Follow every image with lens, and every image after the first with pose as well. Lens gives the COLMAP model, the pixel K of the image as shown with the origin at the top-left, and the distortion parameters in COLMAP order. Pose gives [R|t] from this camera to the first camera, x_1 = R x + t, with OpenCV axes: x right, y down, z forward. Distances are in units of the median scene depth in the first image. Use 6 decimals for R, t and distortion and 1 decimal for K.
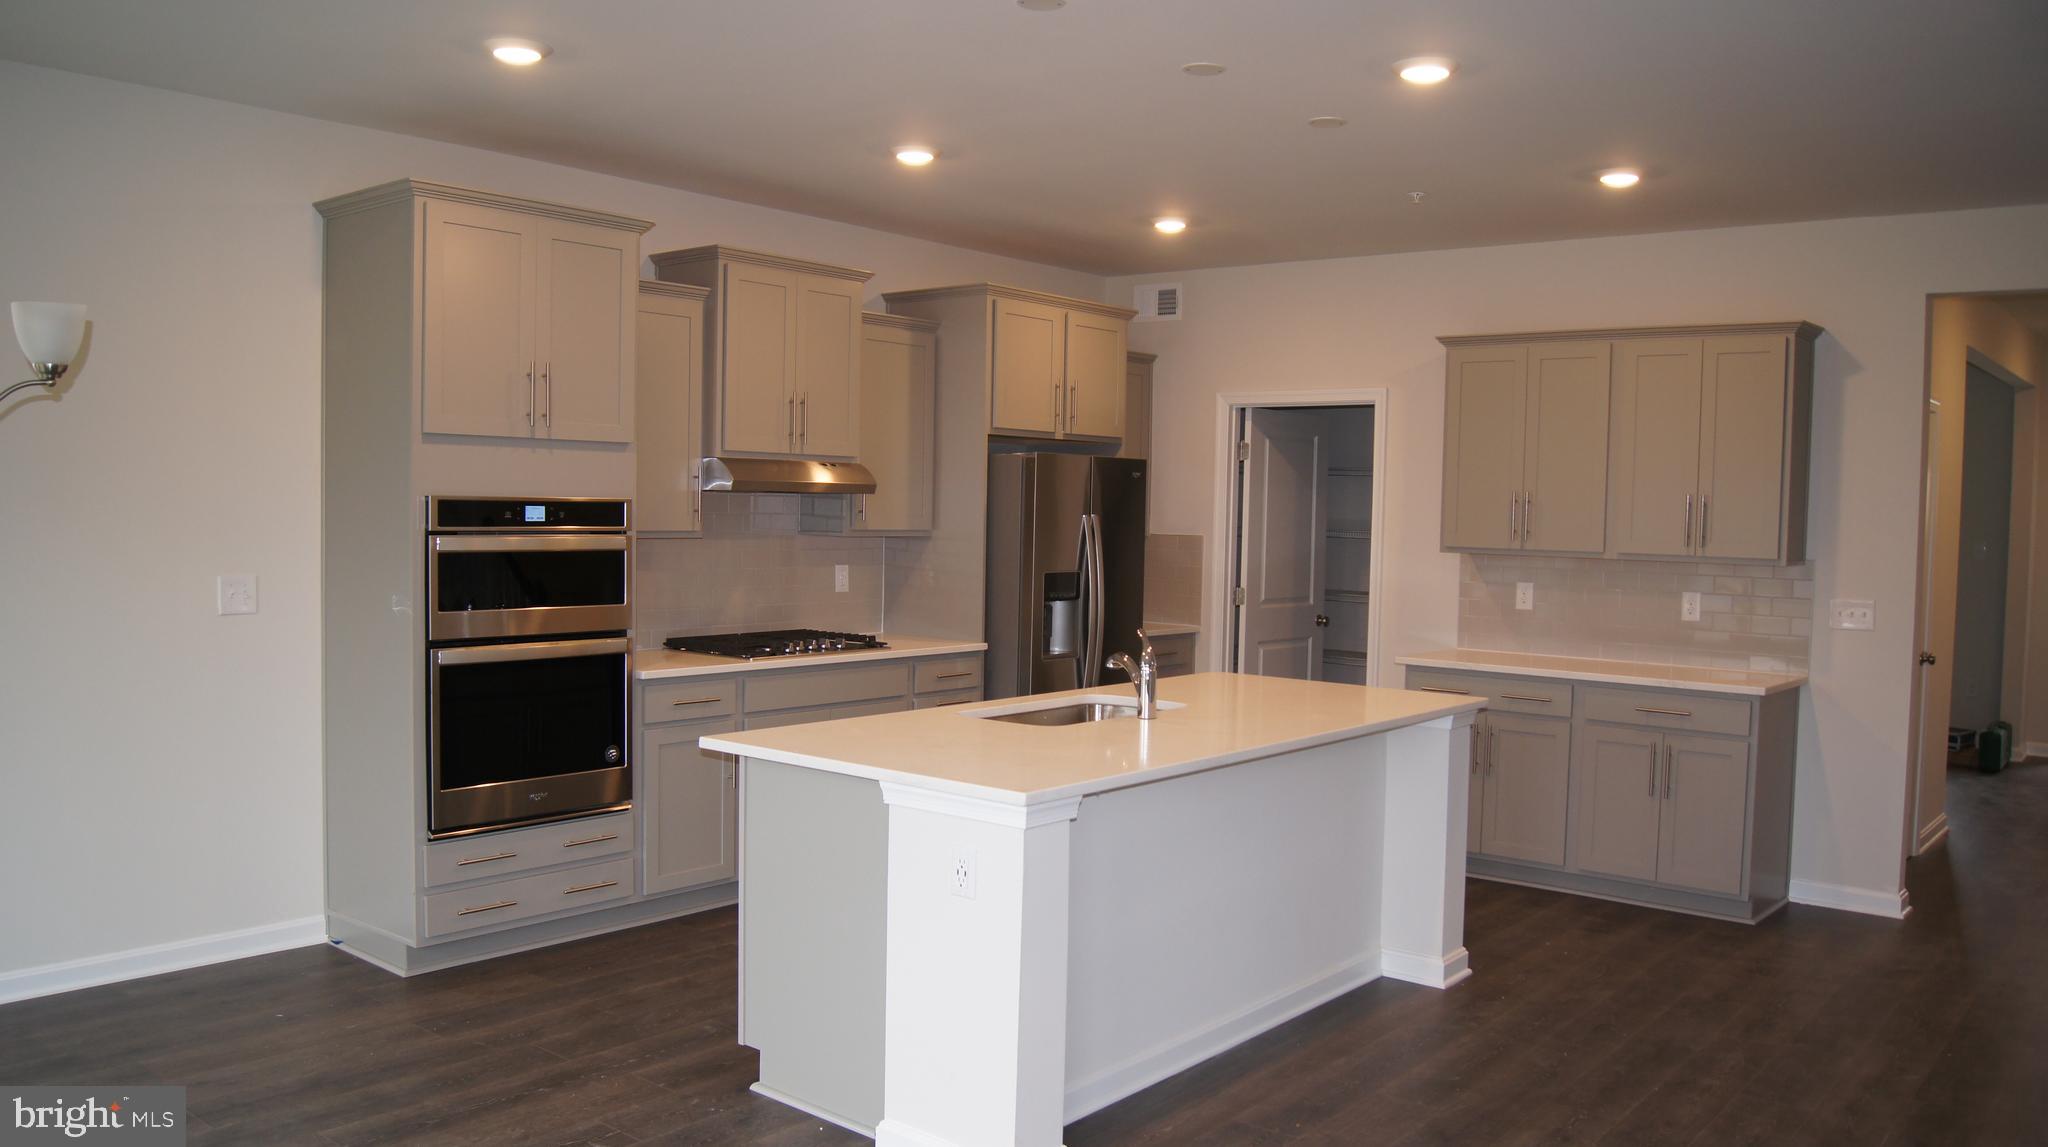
lens RADIAL K [[1575.5, 0, 997.5], [0, 1575.5, 584.8], [0, 0, 1]] dist [-0.079882, 0.004576]
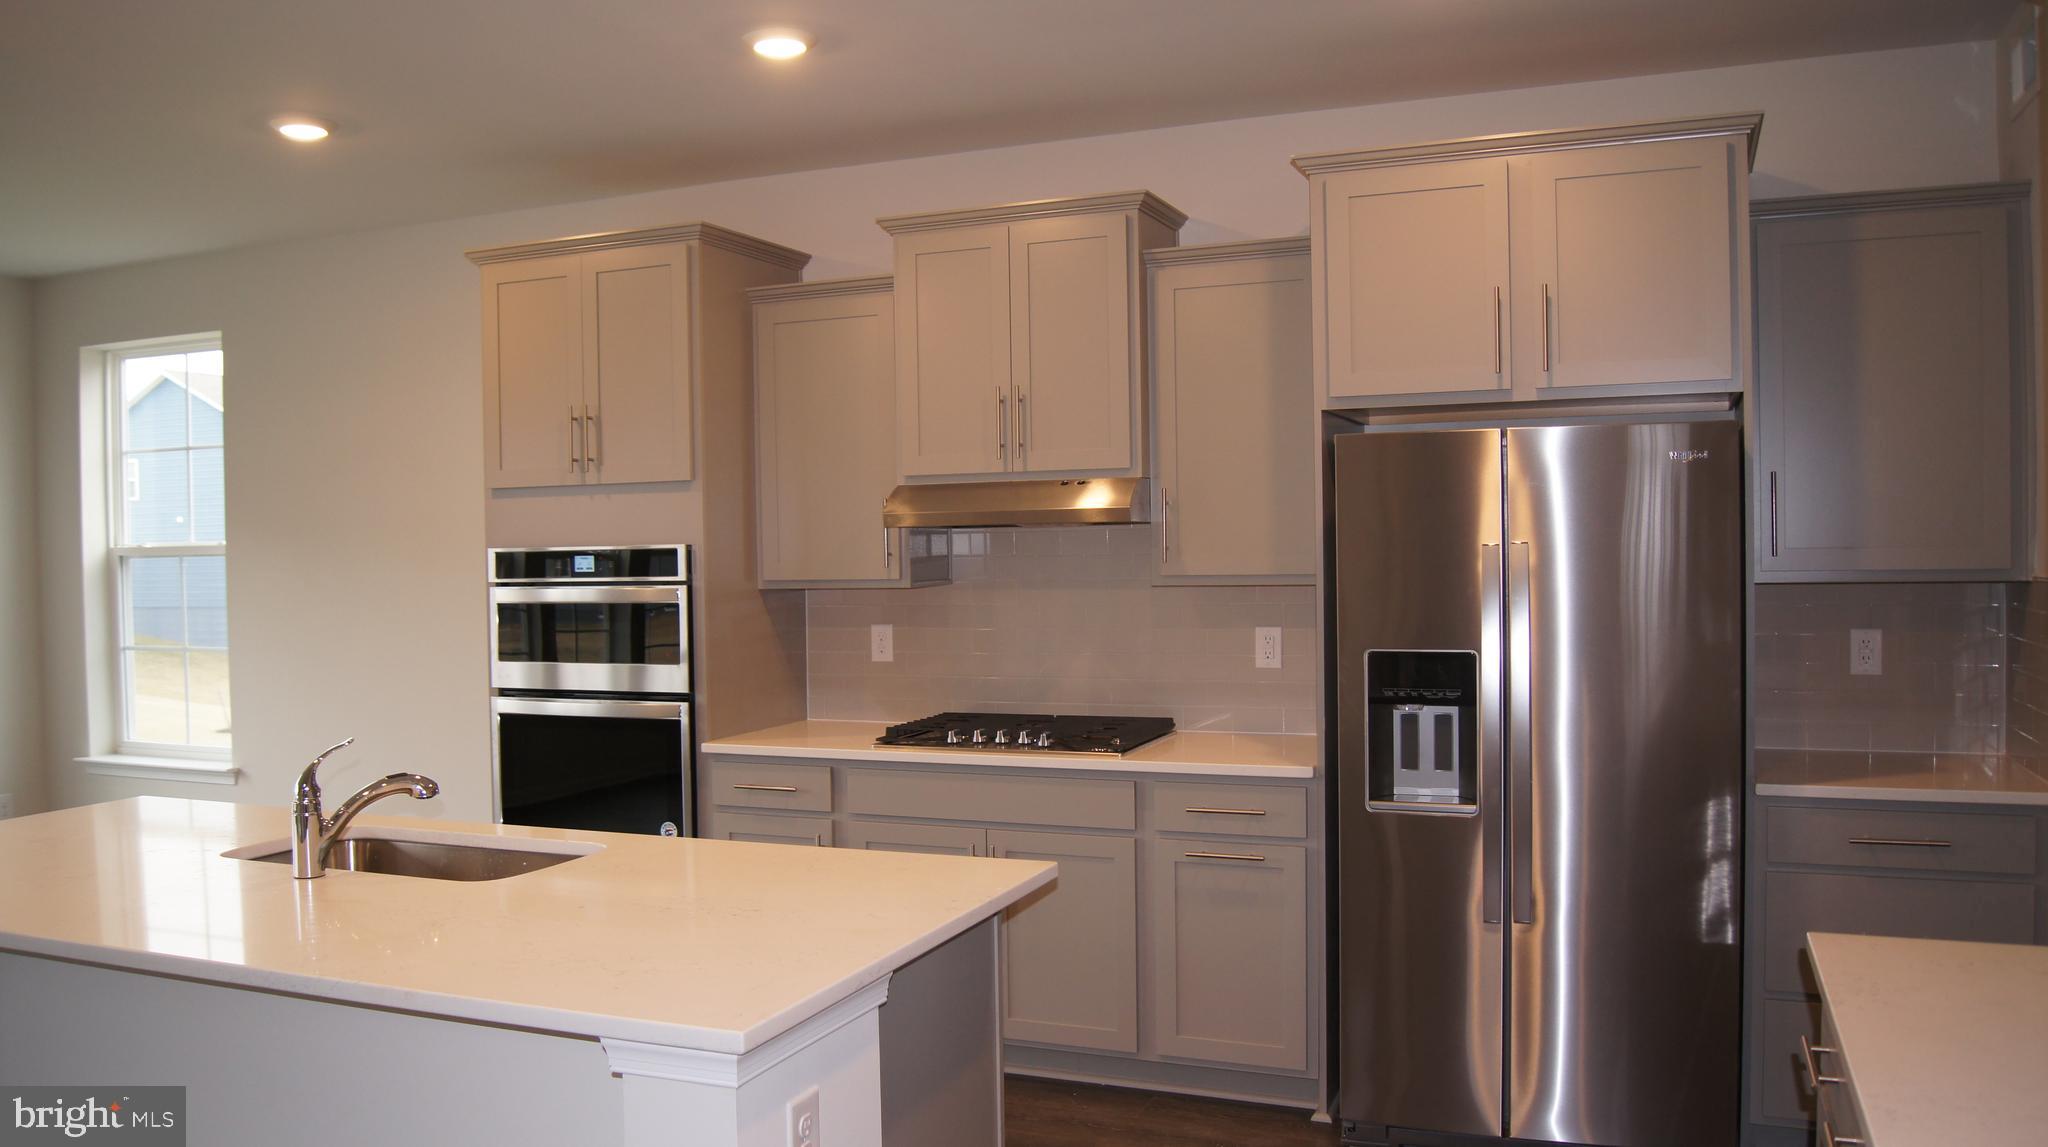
lens RADIAL K [[1575.5, 0, 997.5], [0, 1575.5, 584.8], [0, 0, 1]] dist [-0.079882, 0.004576]
pose [[0.292730, 0.000872, -0.956195, 0.589360], [-0.023954, 0.999692, -0.006421, -0.027776], [0.955895, 0.024785, 0.292661, 0.818588]]
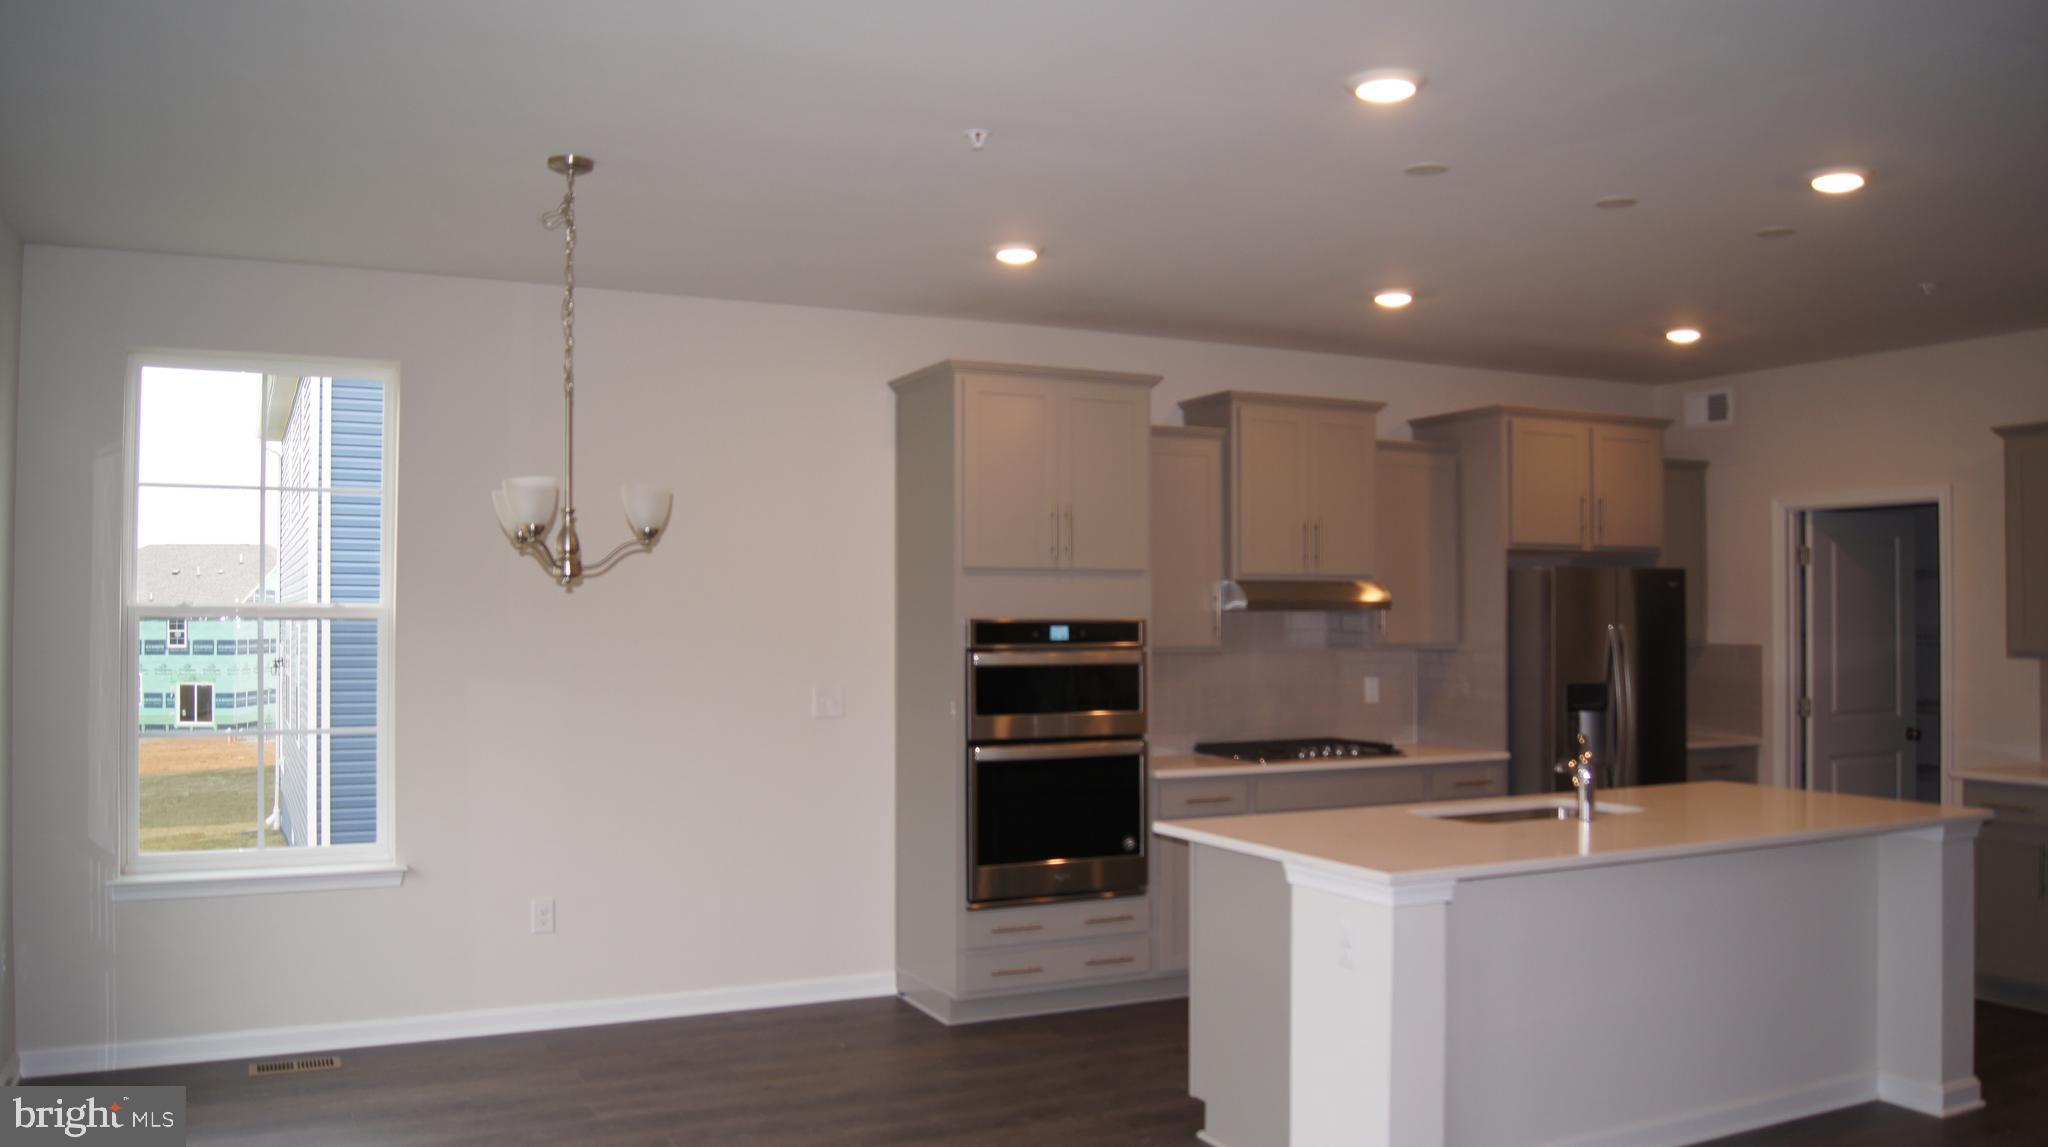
lens RADIAL K [[1575.5, 0, 997.5], [0, 1575.5, 584.8], [0, 0, 1]] dist [-0.079882, 0.004576]
pose [[0.911855, -0.028410, -0.409527, 0.124285], [-0.002584, 0.997185, -0.074932, 0.005888], [0.410503, 0.069386, 0.909215, -0.079045]]
